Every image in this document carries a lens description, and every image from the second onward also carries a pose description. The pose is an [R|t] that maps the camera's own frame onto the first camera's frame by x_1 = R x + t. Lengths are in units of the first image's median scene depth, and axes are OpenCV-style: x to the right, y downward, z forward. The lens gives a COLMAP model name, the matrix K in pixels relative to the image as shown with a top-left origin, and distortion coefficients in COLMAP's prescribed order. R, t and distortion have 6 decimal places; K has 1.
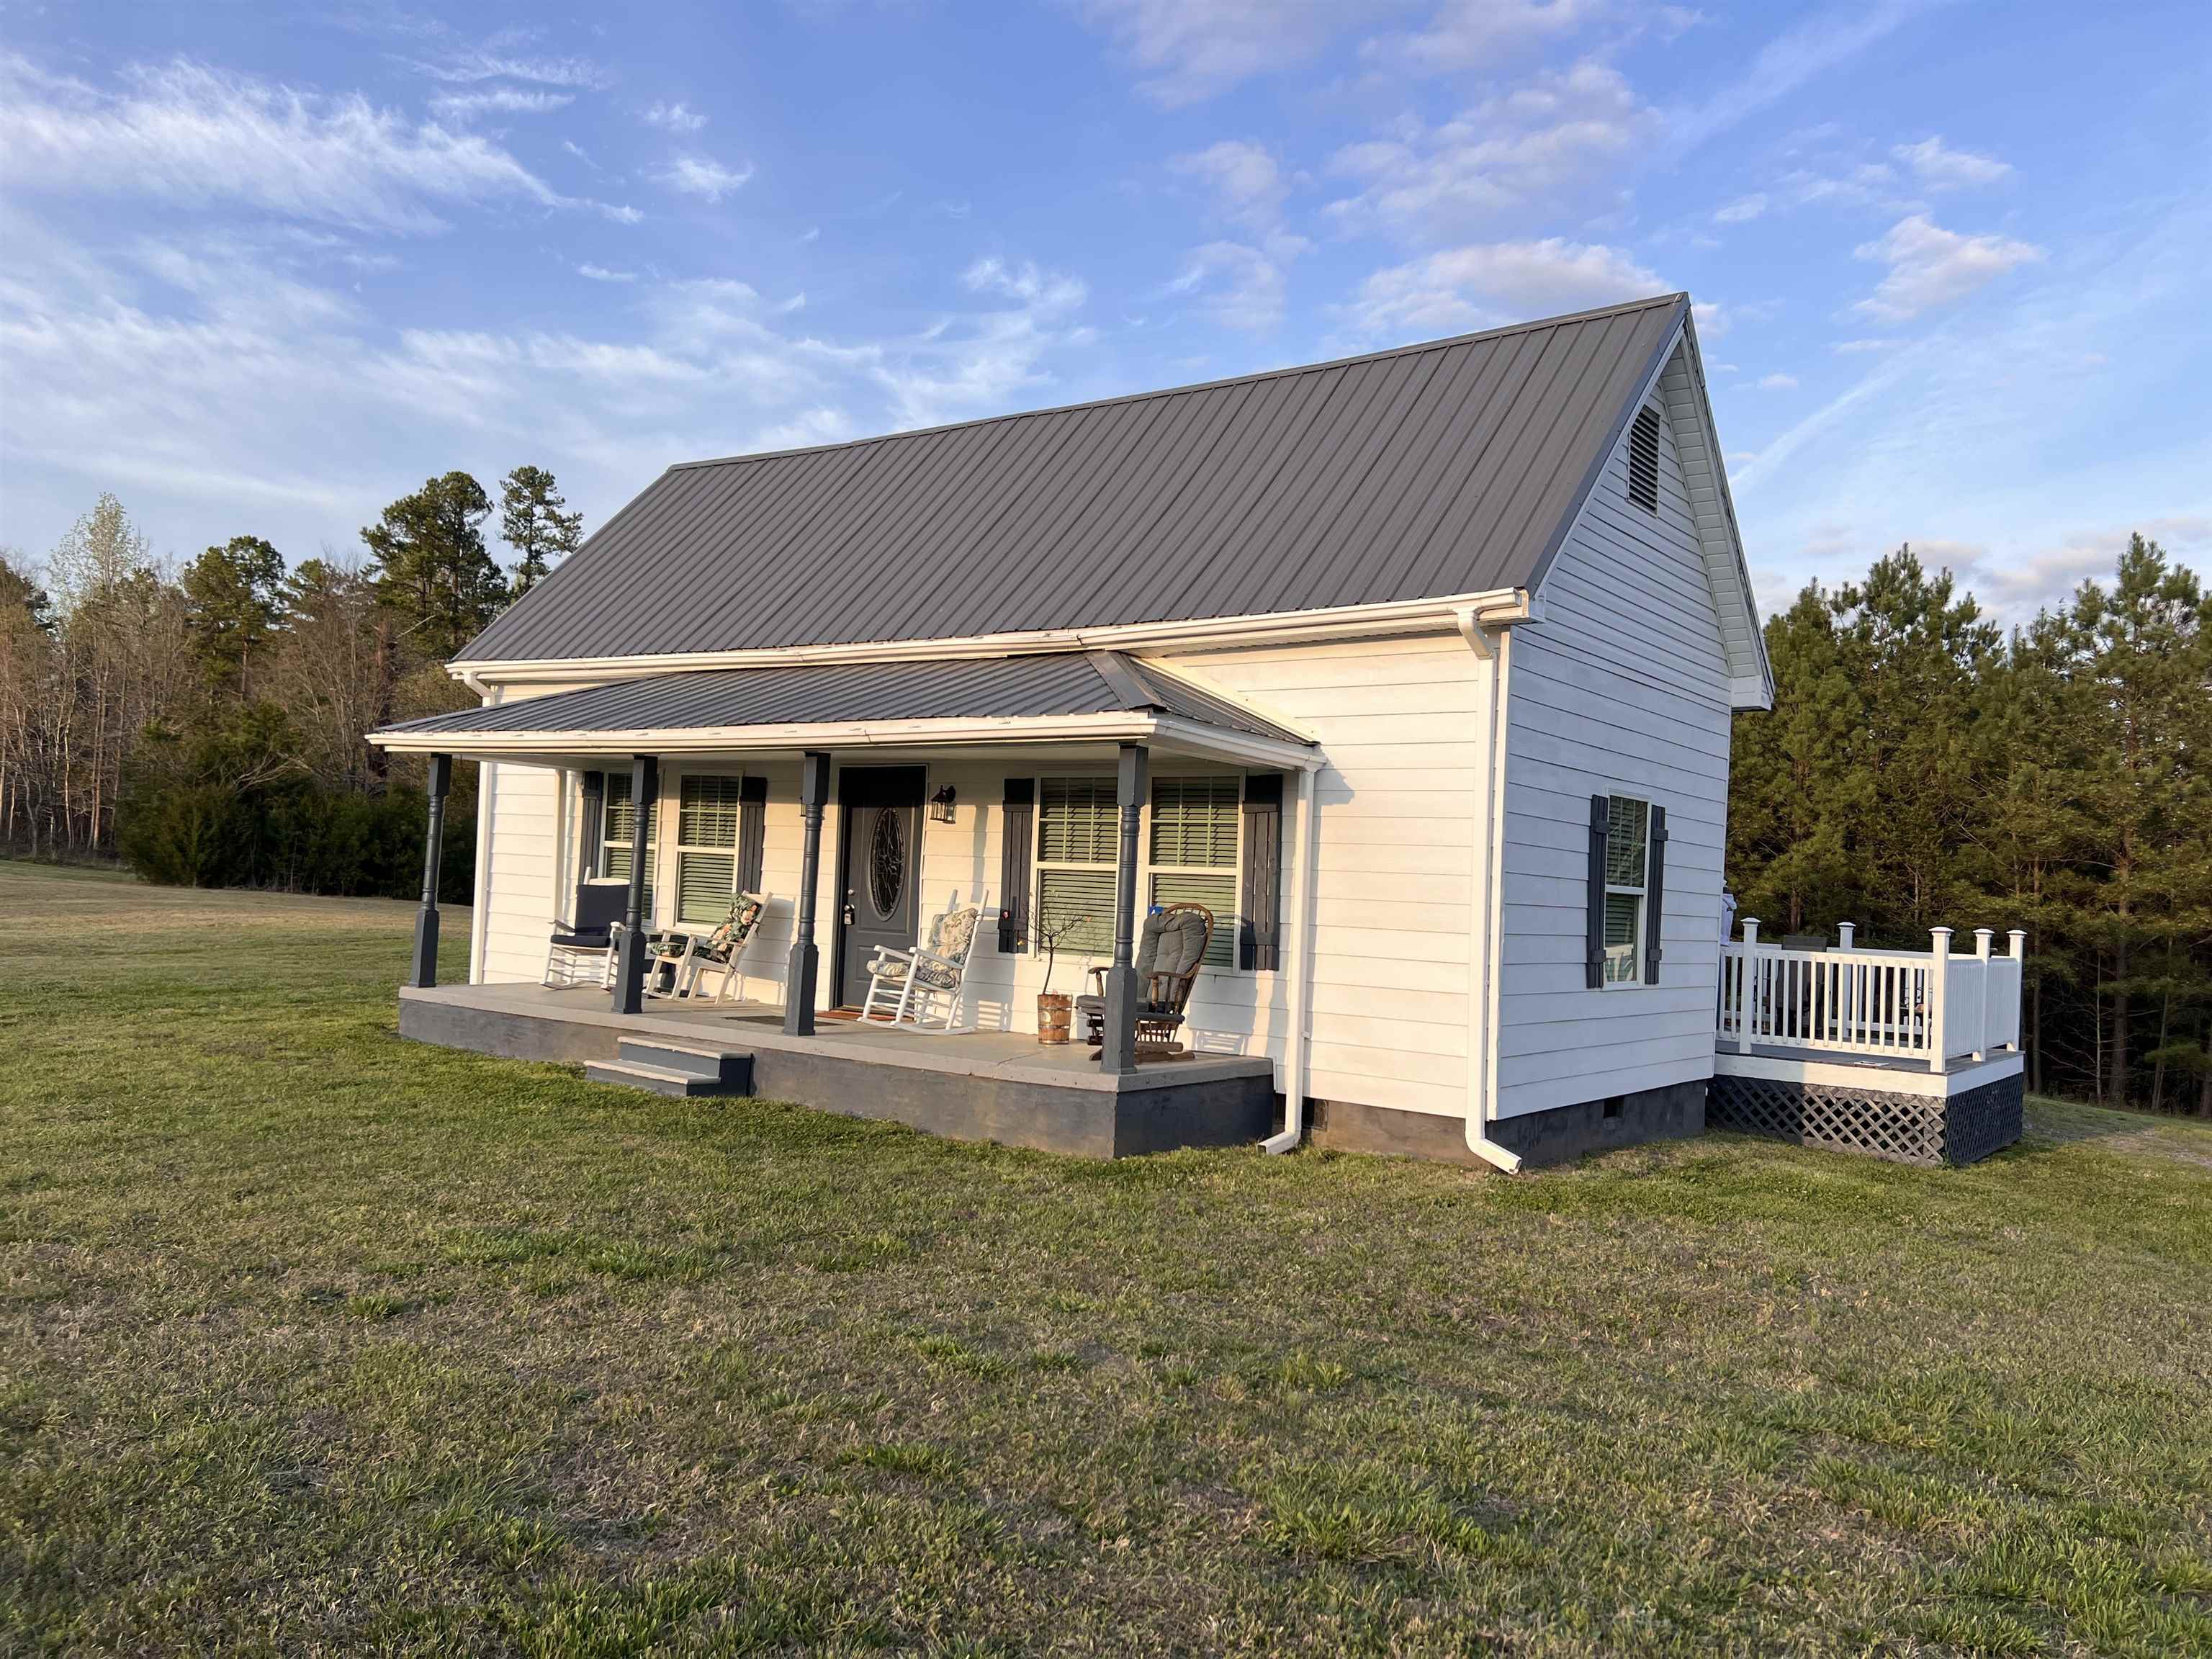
lens RADIAL K [[1666.6, 0, 1091.4], [0, 1666.6, 846.1], [0, 0, 1]] dist [0.062498, -0.080794]
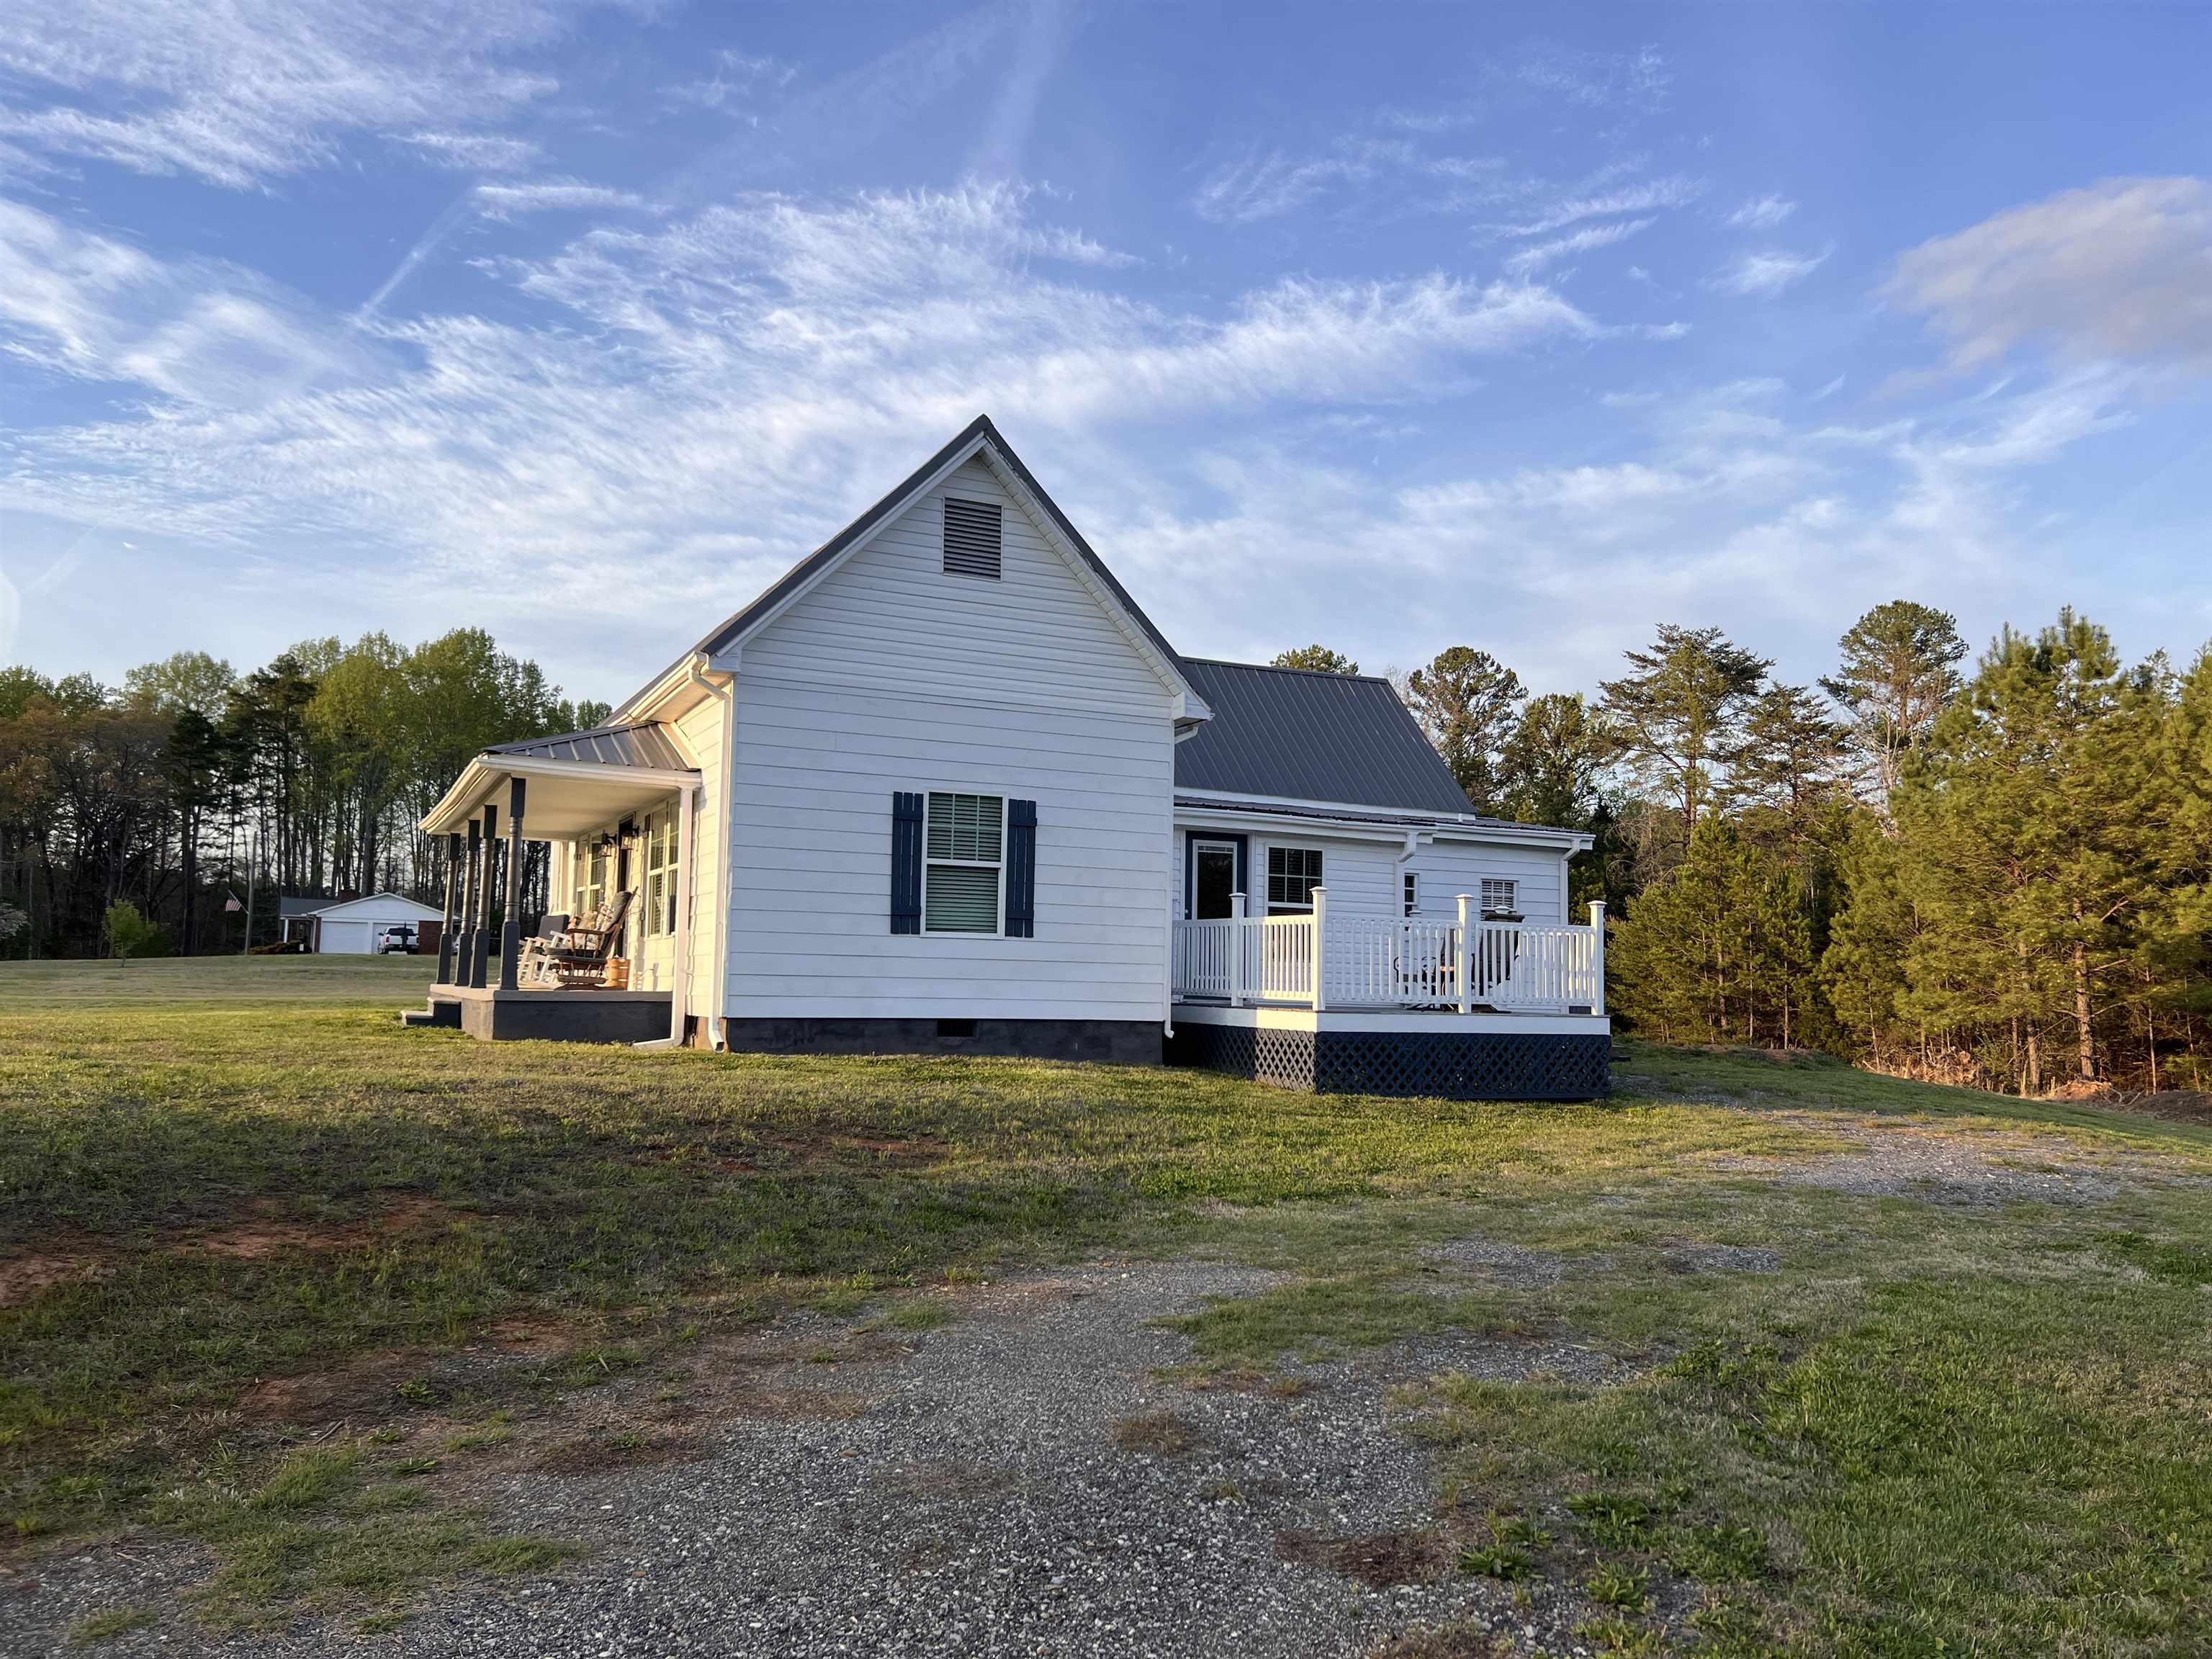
lens RADIAL K [[1666.6, 0, 1069.9], [0, 1666.6, 810.2], [0, 0, 1]] dist [0.062498, -0.080794]
pose [[0.882408, -0.077693, -0.464026, 0.958408], [0.032742, 0.994020, -0.104170, 0.118745], [0.469344, 0.076727, 0.879675, -0.114234]]
